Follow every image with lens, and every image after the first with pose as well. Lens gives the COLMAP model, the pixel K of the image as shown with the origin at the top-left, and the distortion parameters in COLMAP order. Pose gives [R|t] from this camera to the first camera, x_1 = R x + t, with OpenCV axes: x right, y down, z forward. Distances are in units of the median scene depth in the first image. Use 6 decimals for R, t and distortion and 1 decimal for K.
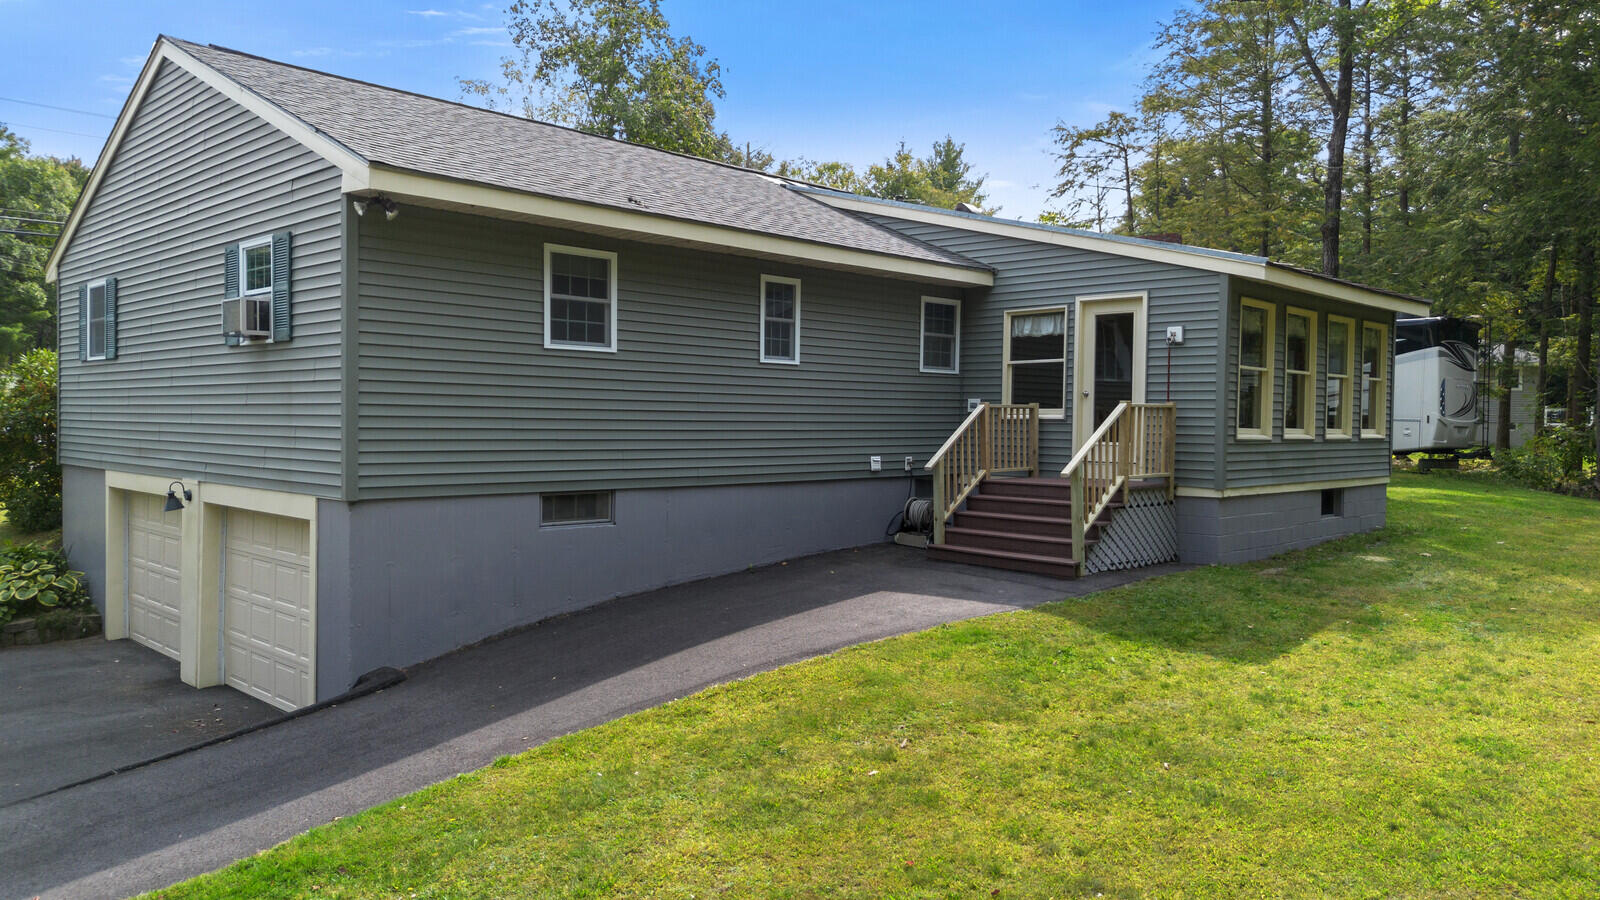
lens RADIAL K [[1137.0, 0, 800.0], [0, 1137.0, 450.0], [0, 0, 1]] dist [0.107124, -0.150687]
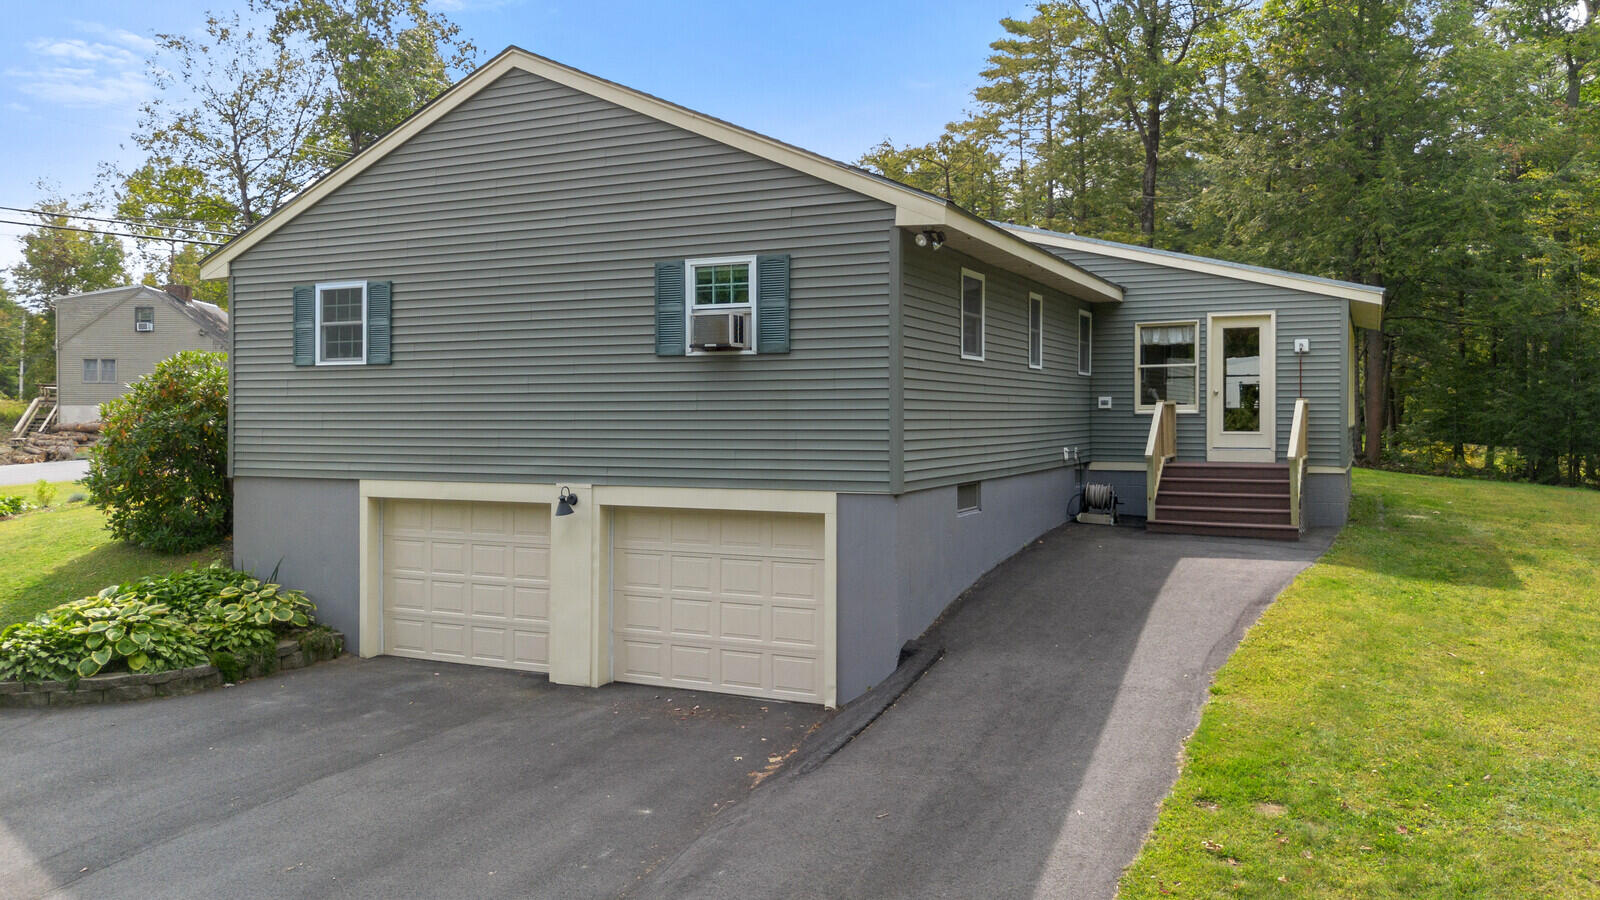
lens RADIAL K [[1179.7, 0, 801.9], [0, 1179.7, 419.9], [0, 0, 1]] dist [0.045661, -0.001035]
pose [[0.945041, -0.014800, 0.326617, -0.590549], [0.021644, 0.999616, -0.017329, -0.007470], [-0.326235, 0.023445, 0.944998, -0.051312]]
